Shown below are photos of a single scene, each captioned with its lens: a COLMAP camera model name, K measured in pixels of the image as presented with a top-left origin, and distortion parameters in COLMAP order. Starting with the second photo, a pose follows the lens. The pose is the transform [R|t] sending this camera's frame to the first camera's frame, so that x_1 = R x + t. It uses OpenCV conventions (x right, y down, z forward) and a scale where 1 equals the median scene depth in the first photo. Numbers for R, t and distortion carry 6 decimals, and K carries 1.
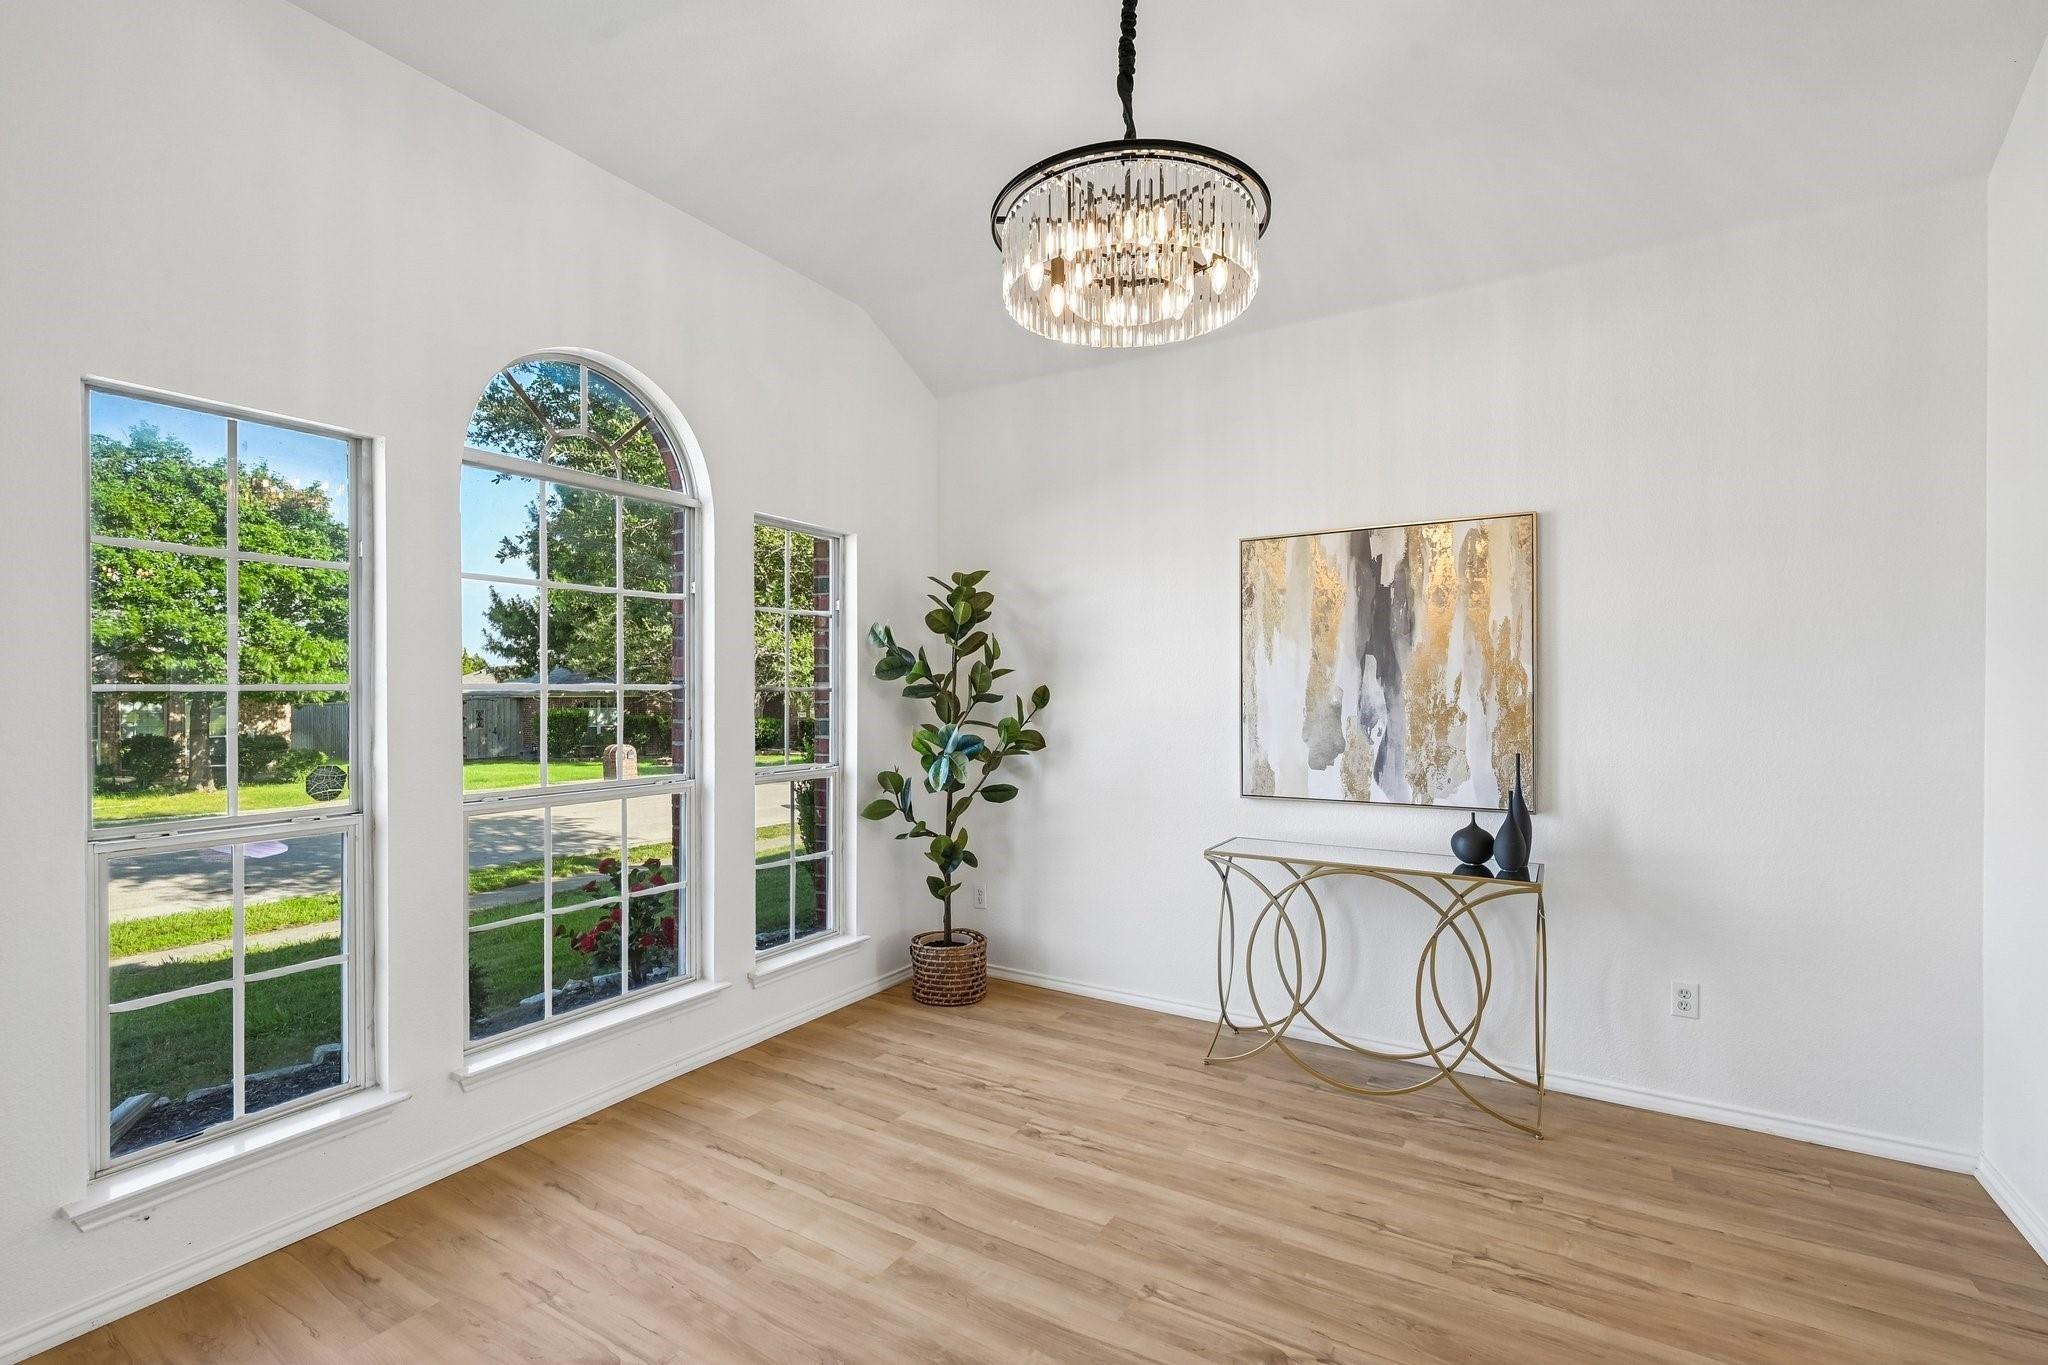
lens RADIAL K [[930.2, 0, 1024.0], [0, 930.2, 682.5], [0, 0, 1]] dist [0.002289, 0.000203]
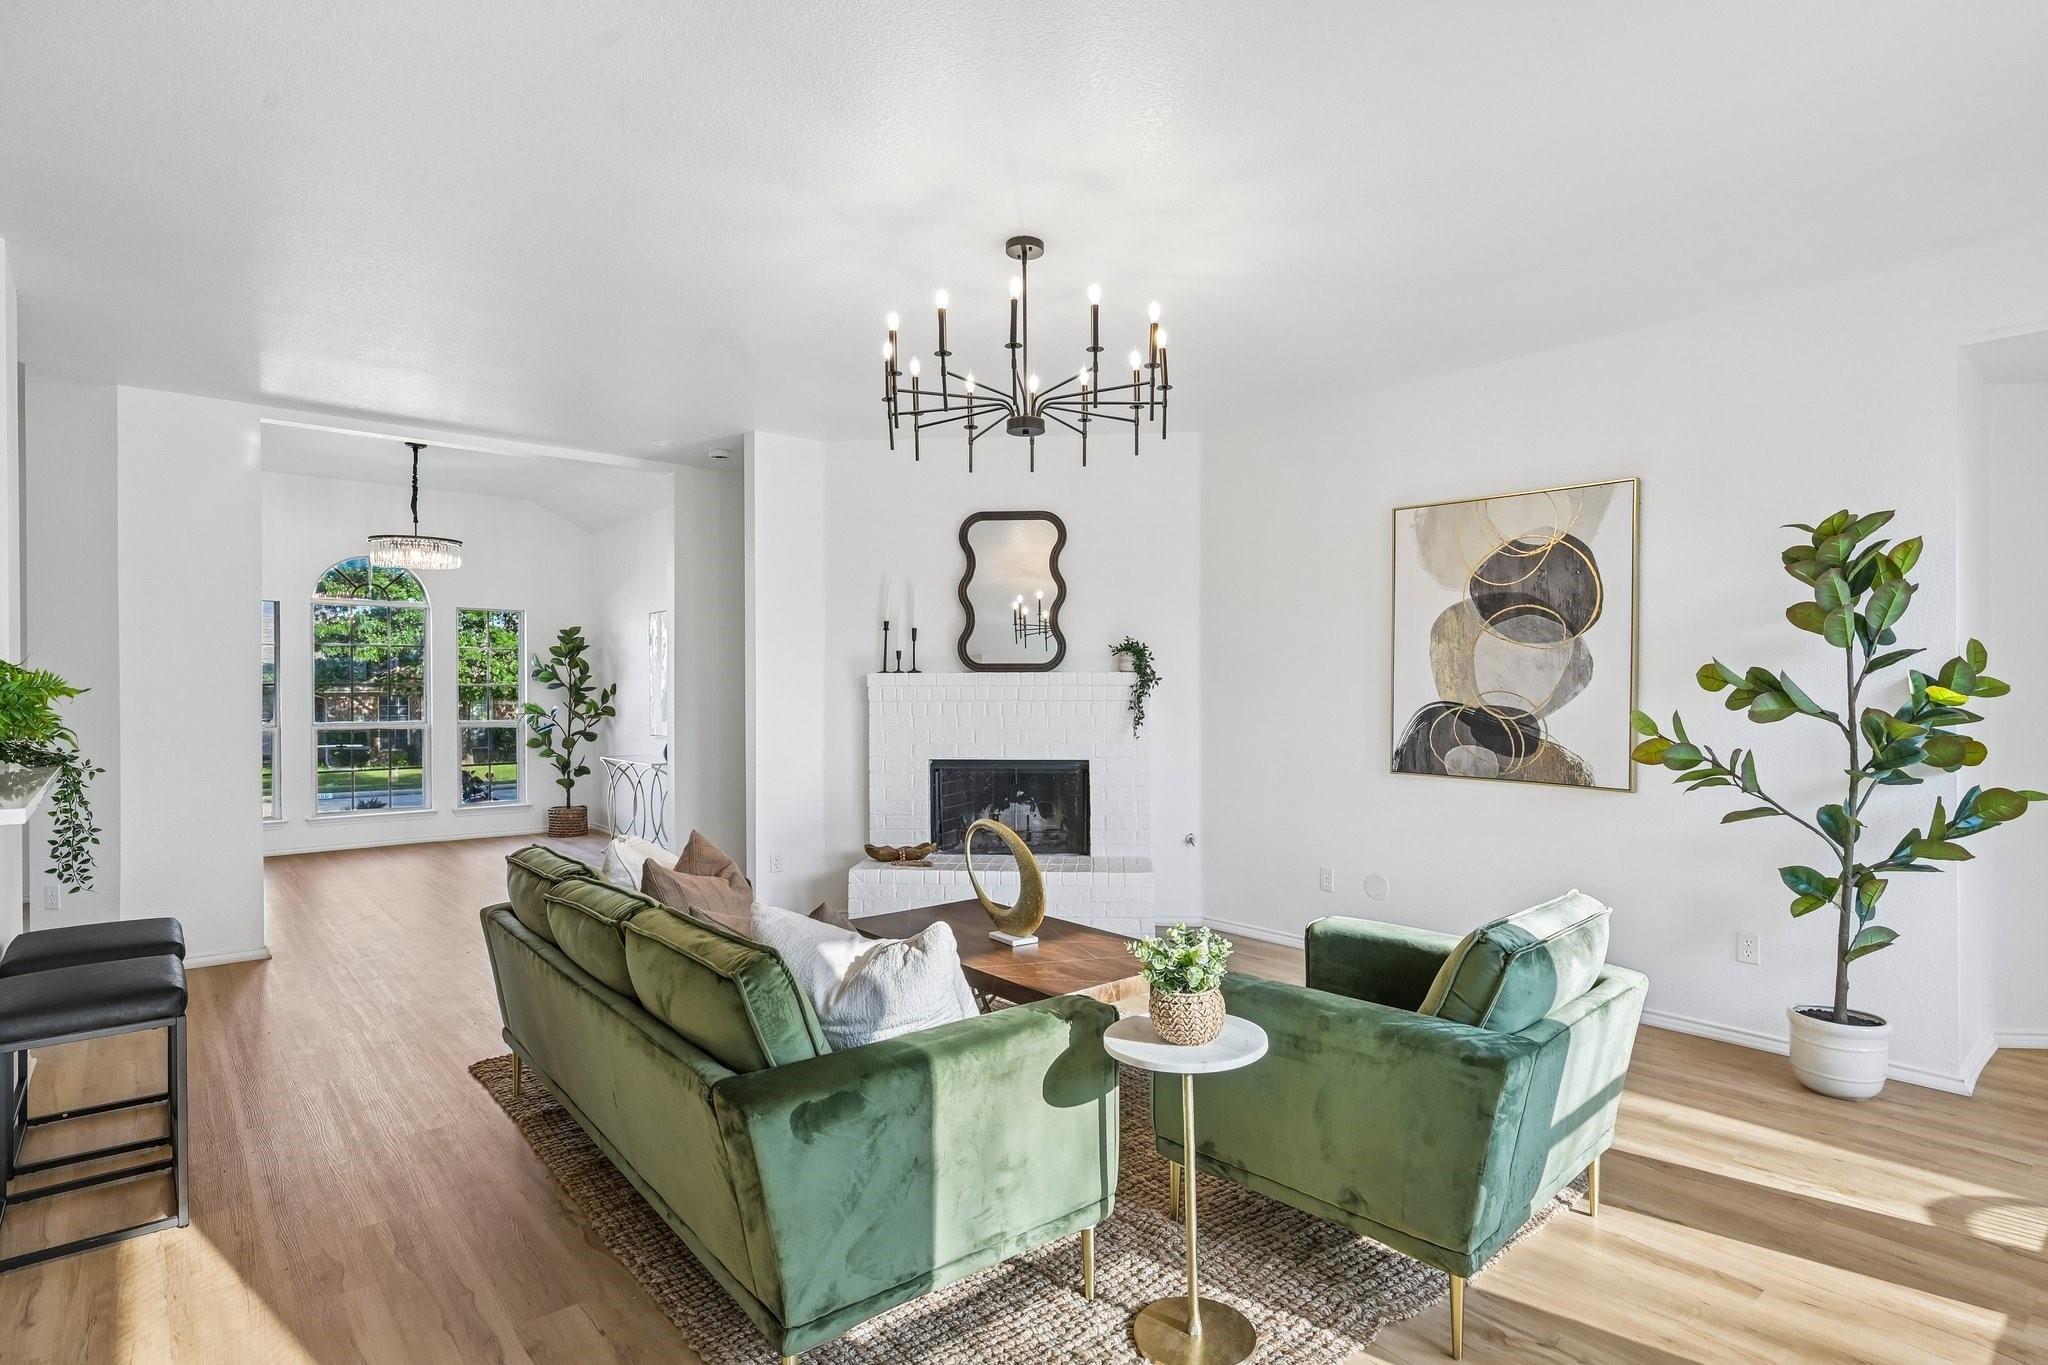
lens RADIAL K [[1031.0, 0, 1024.0], [0, 1031.0, 682.5], [0, 0, 1]] dist [-0.001032, -0.000042]
pose [[0.955201, 0.001301, -0.295955, 1.544674], [-0.001084, 0.999999, 0.000896, -0.002272], [0.295956, -0.000535, 0.955202, -0.863024]]
